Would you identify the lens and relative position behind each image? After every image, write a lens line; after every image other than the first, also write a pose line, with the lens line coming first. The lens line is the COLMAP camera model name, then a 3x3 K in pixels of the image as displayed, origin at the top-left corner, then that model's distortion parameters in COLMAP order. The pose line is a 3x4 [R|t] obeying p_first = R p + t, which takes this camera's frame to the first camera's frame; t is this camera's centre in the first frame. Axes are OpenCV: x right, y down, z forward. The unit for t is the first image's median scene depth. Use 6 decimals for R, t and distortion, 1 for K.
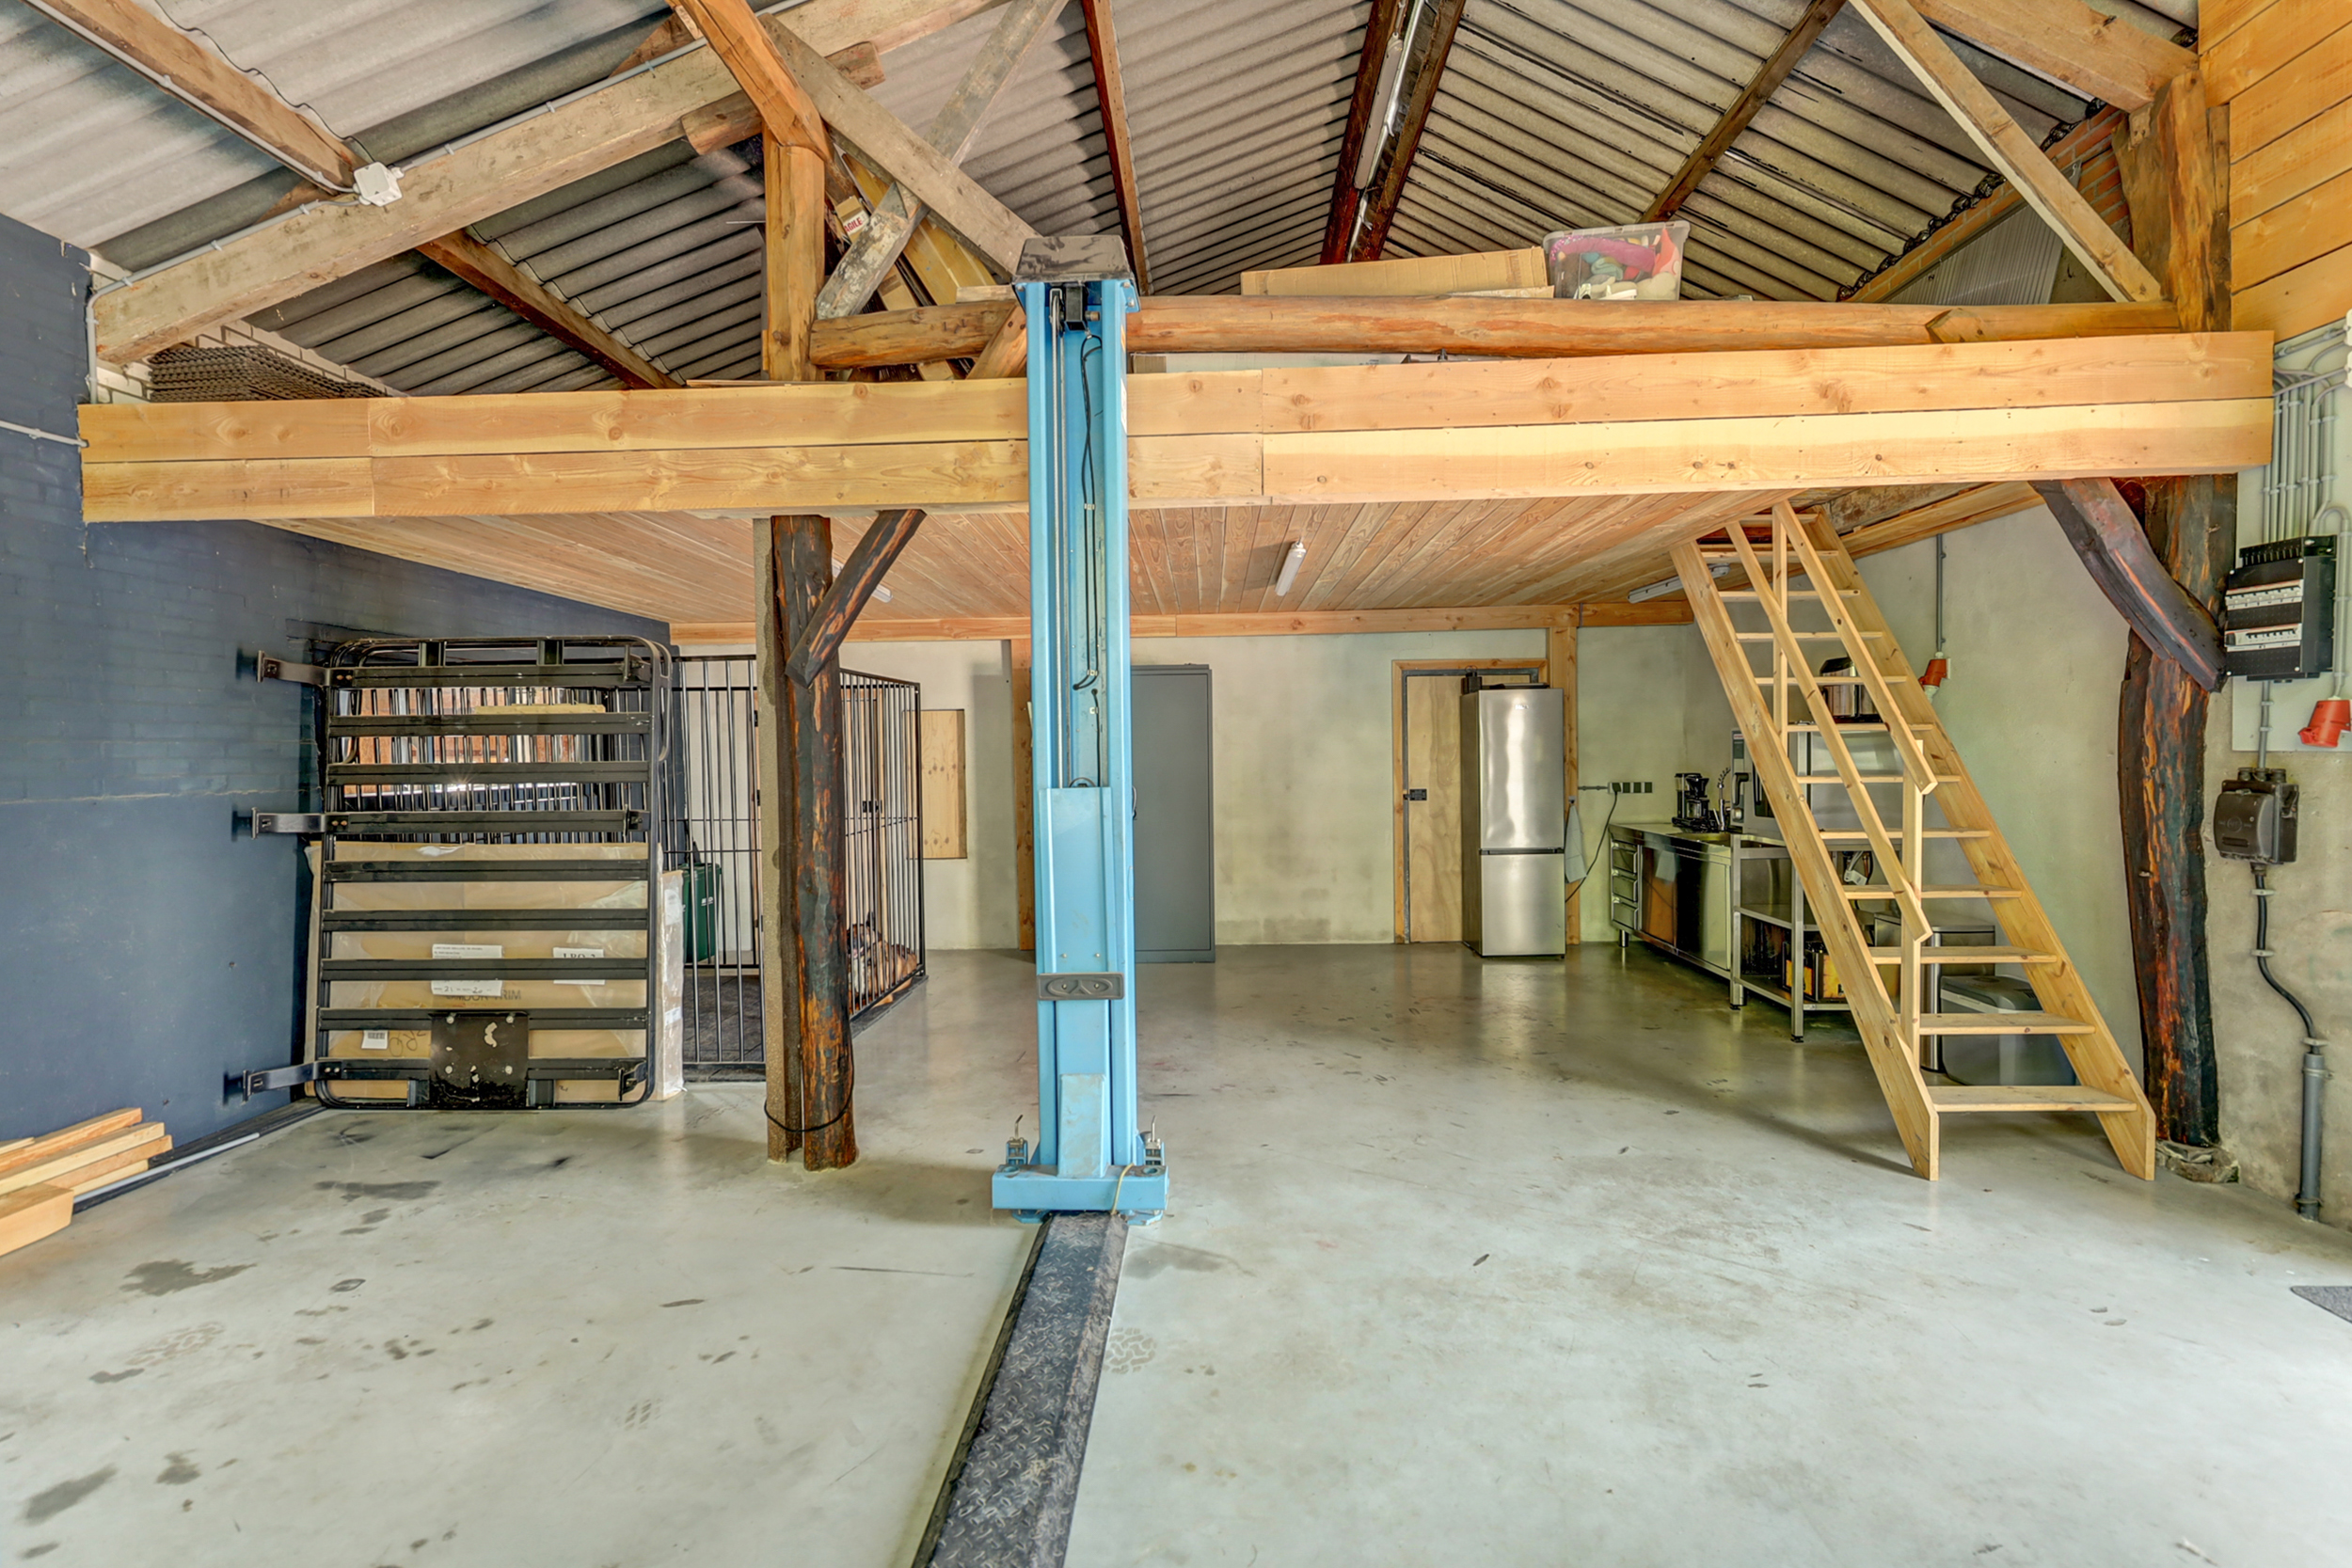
lens RADIAL K [[1021.8, 0, 1179.2], [0, 1021.8, 774.4], [0, 0, 1]] dist [0.000290, 0.000253]
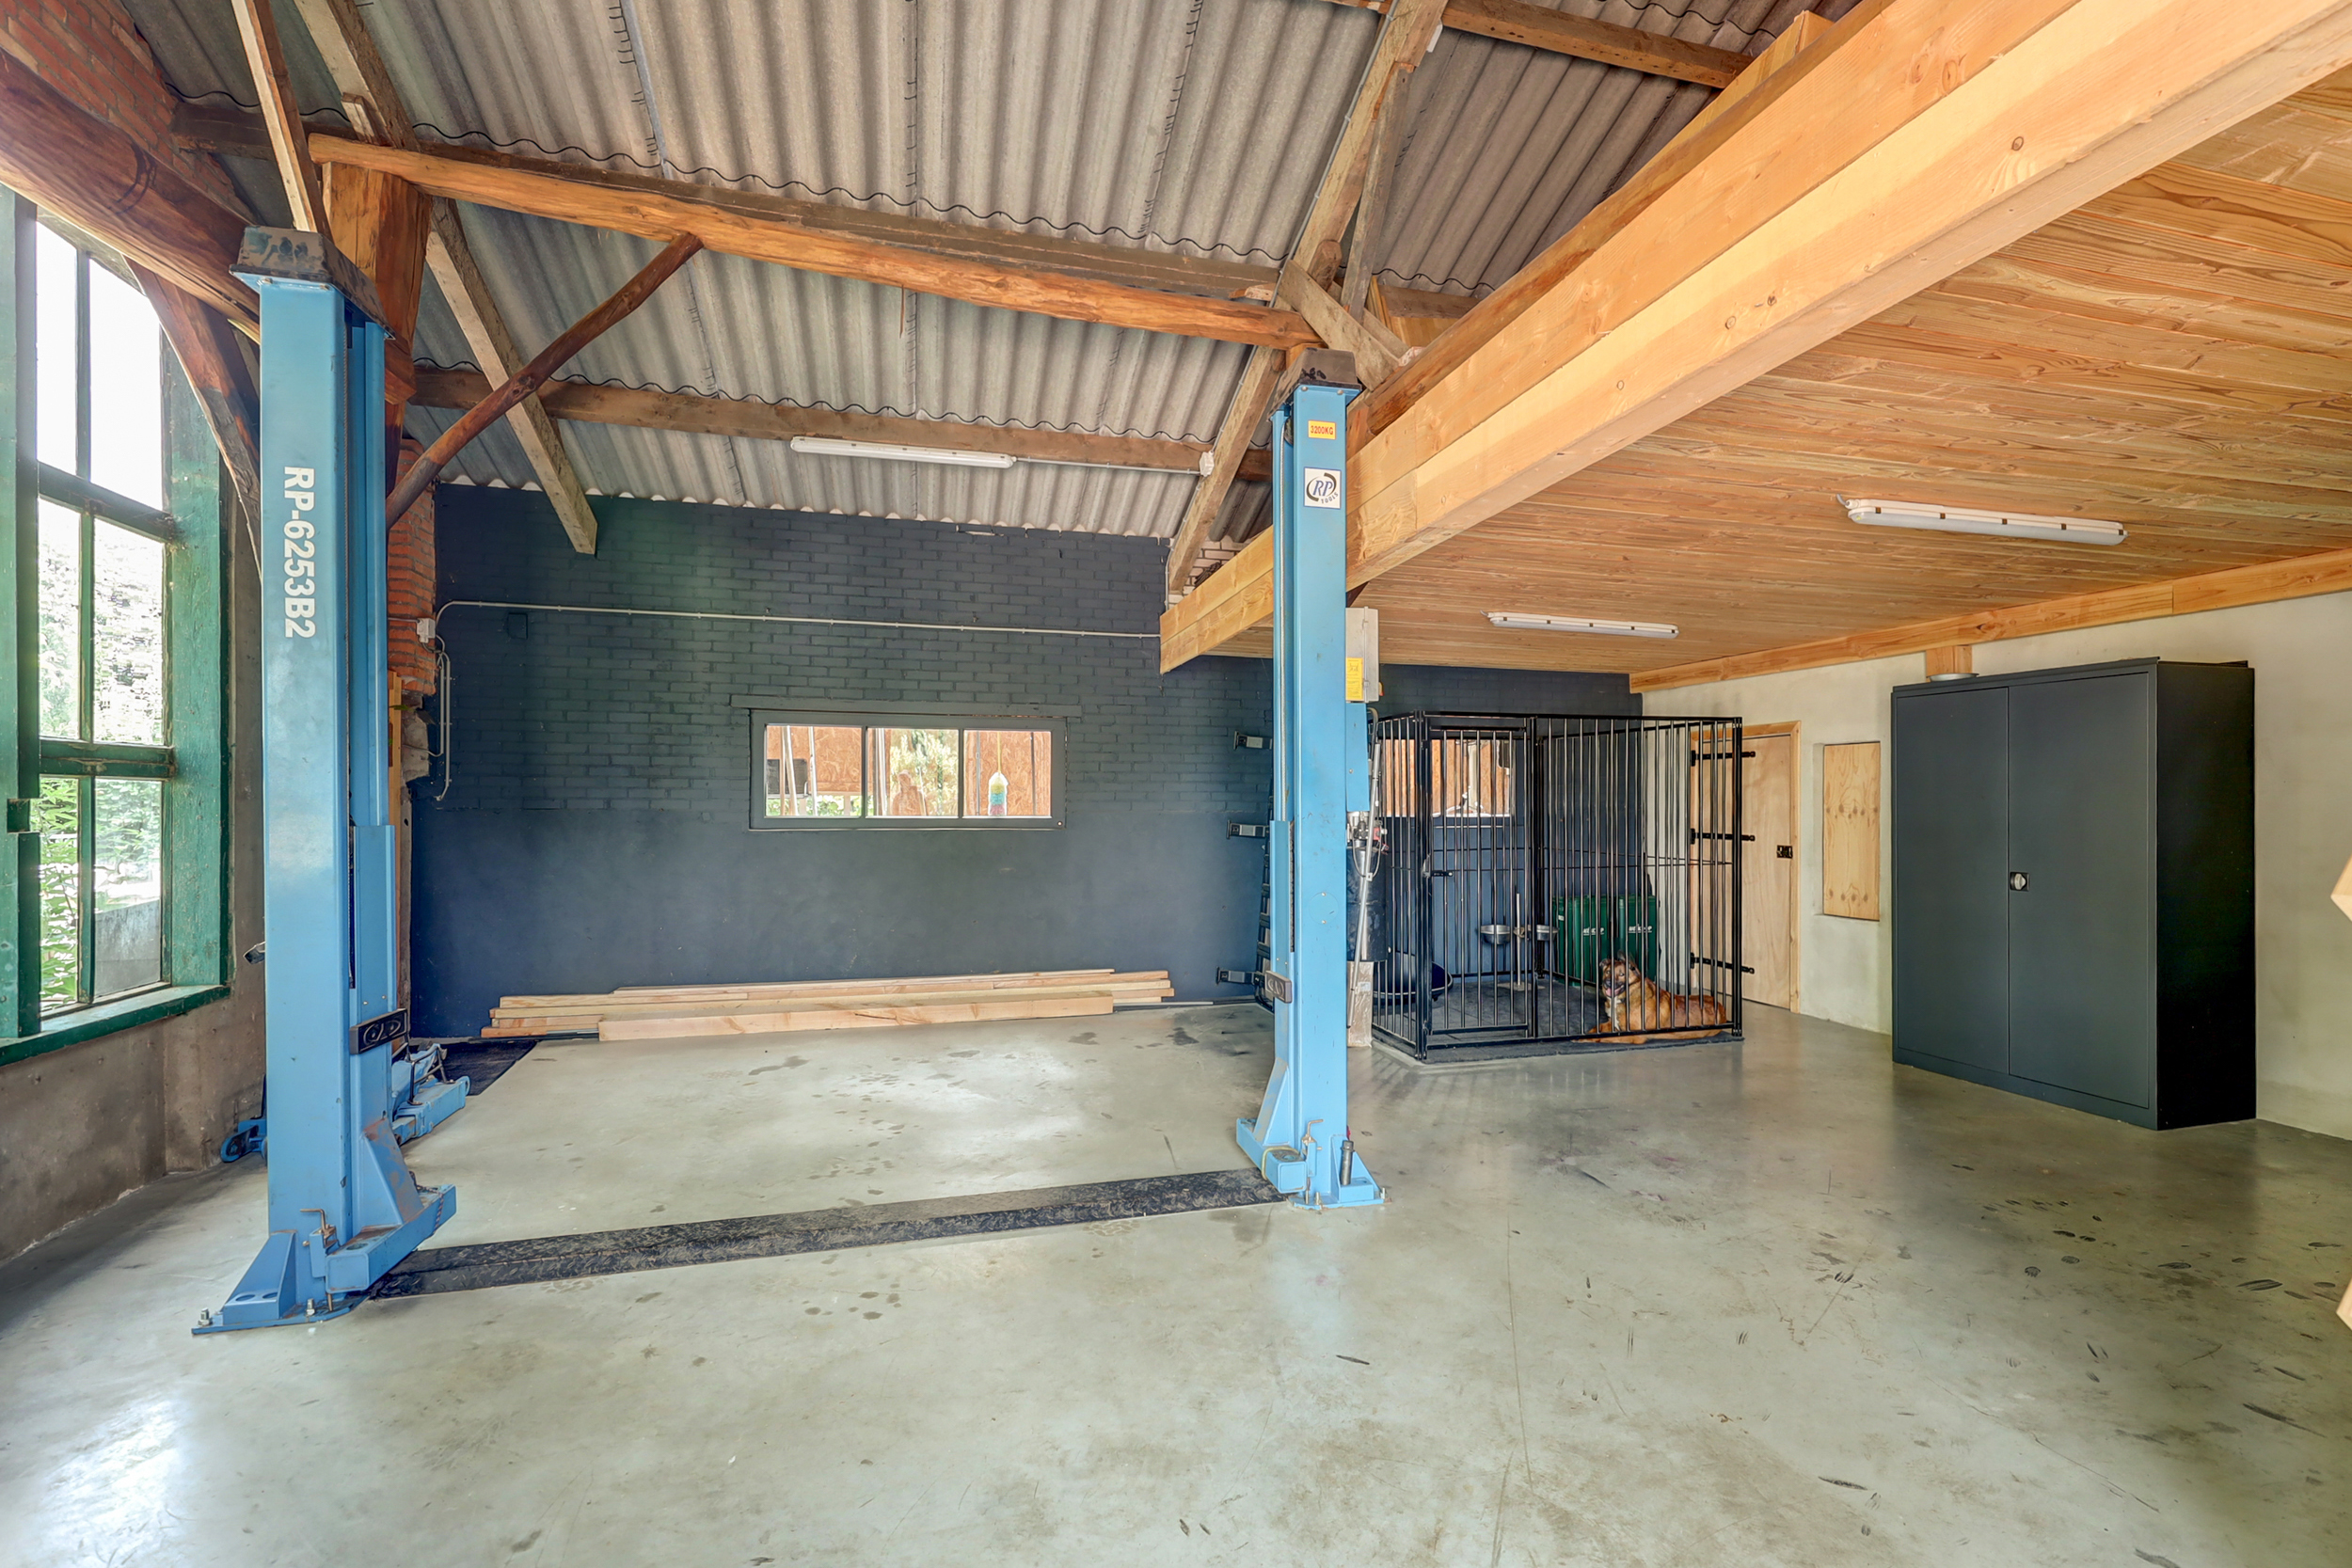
lens RADIAL K [[1021.8, 0, 1178.8], [0, 1021.8, 794.1], [0, 0, 1]] dist [0.000290, 0.000253]
pose [[0.290724, 0.009059, -0.956764, 0.883636], [-0.026429, 0.999650, 0.001434, -0.015124], [0.956442, 0.024869, 0.290861, 0.463612]]
